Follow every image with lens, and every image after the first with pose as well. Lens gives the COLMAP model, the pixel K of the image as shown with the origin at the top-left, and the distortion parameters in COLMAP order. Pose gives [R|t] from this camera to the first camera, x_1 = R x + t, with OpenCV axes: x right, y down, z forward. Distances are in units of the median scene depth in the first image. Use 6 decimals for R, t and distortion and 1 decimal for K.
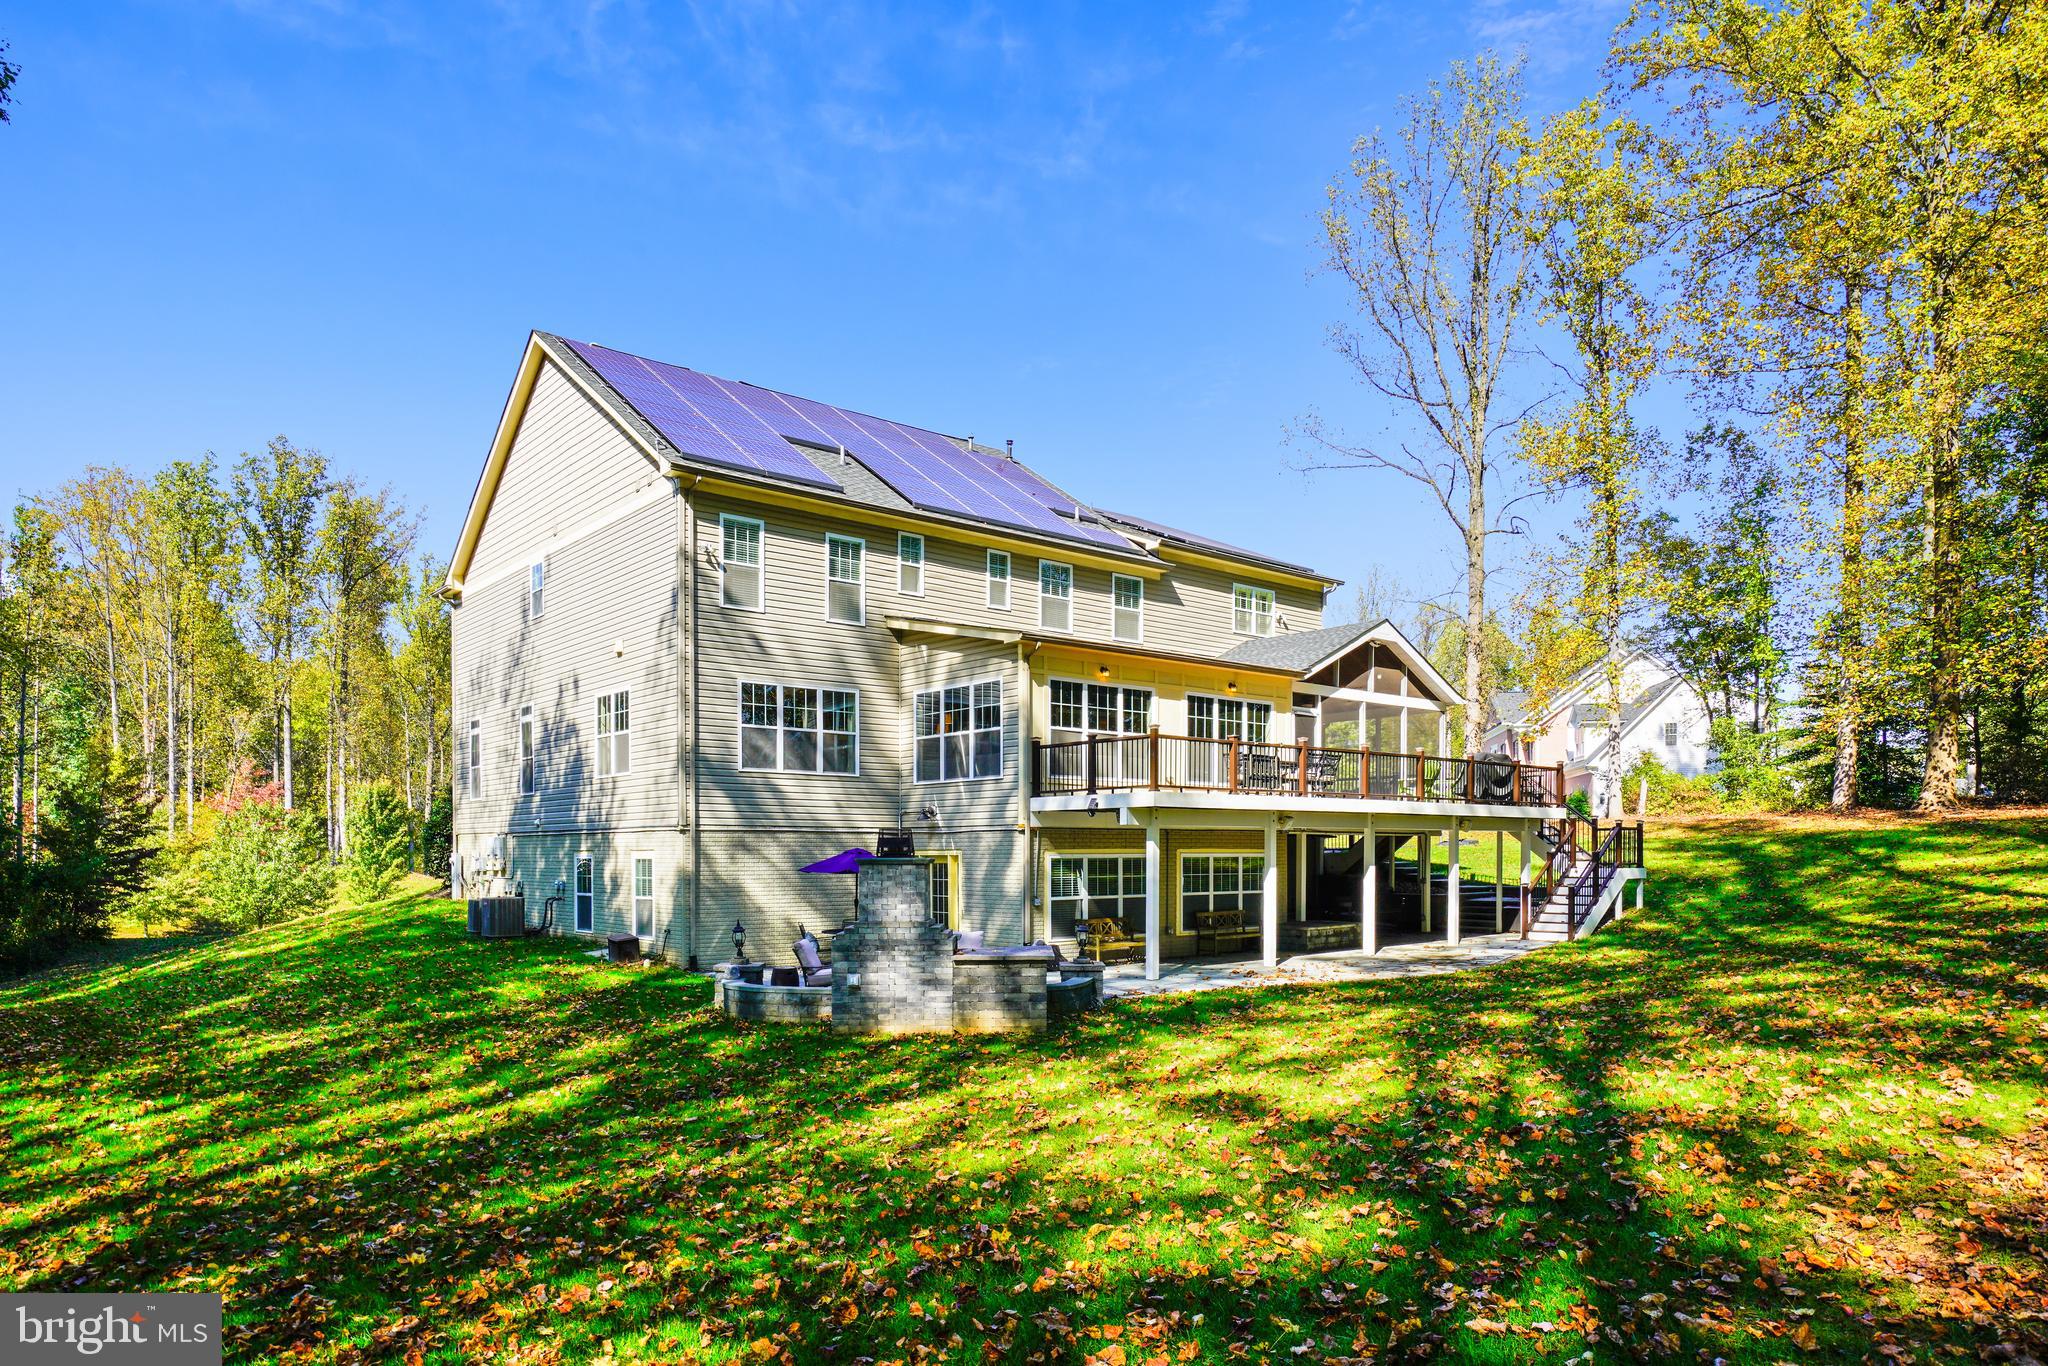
lens RADIAL K [[1233.6, 0, 1035.5], [0, 1233.6, 838.3], [0, 0, 1]] dist [0.003866, 0.001729]
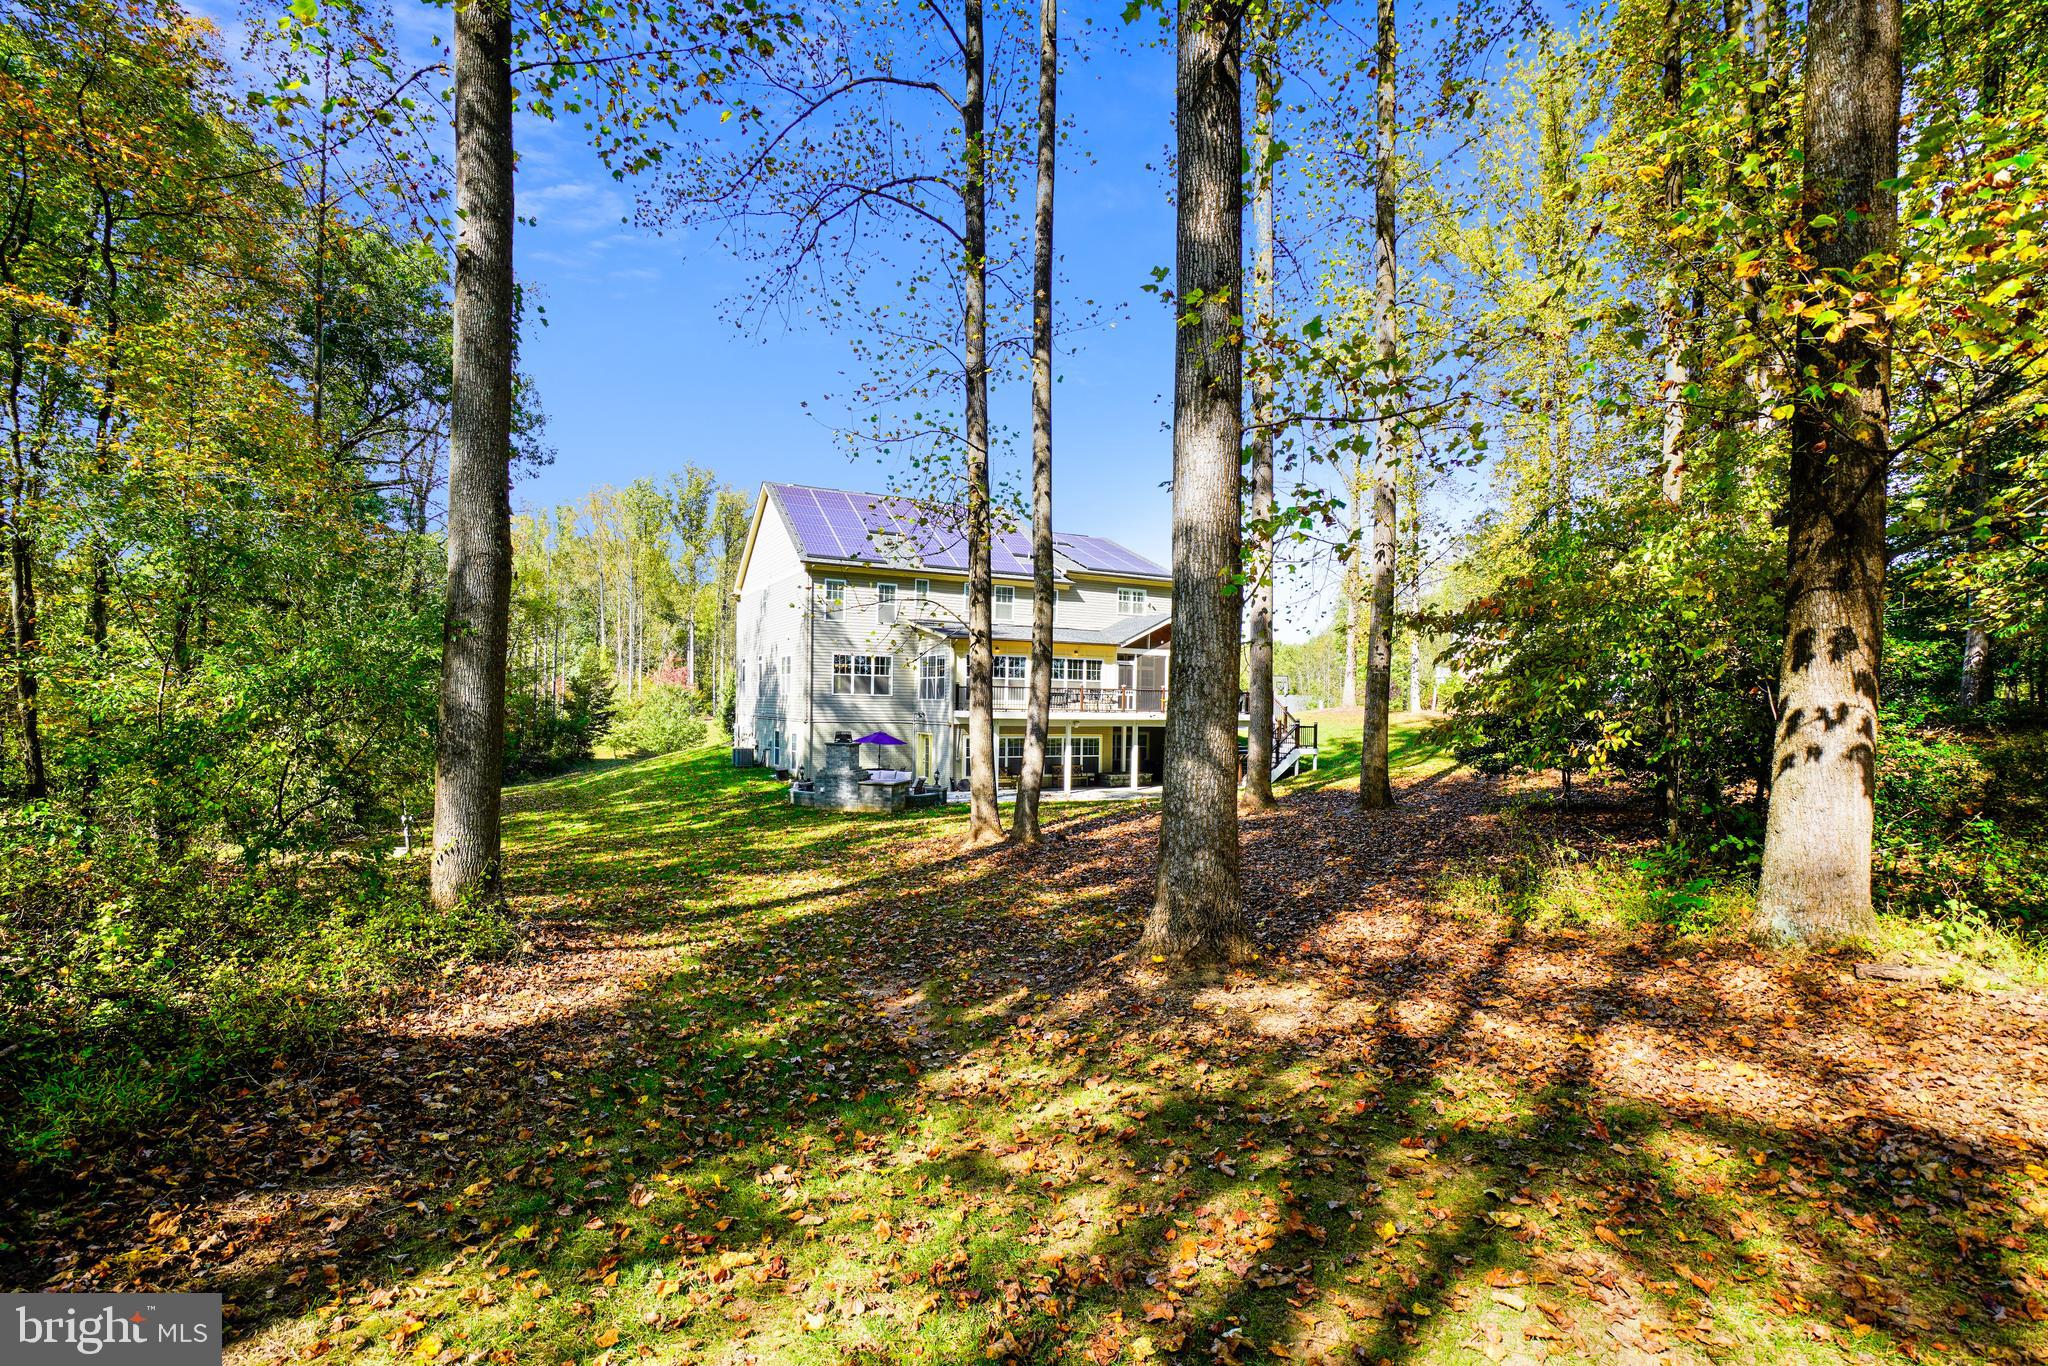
lens RADIAL K [[962.6, 0, 1019.8], [0, 962.6, 685.0], [0, 0, 1]] dist [-0.000800, -0.000297]
pose [[0.971897, 0.013495, -0.235019, 0.446314], [-0.015626, 0.999852, -0.007205, -0.059873], [0.234887, 0.010675, 0.971964, -0.540261]]
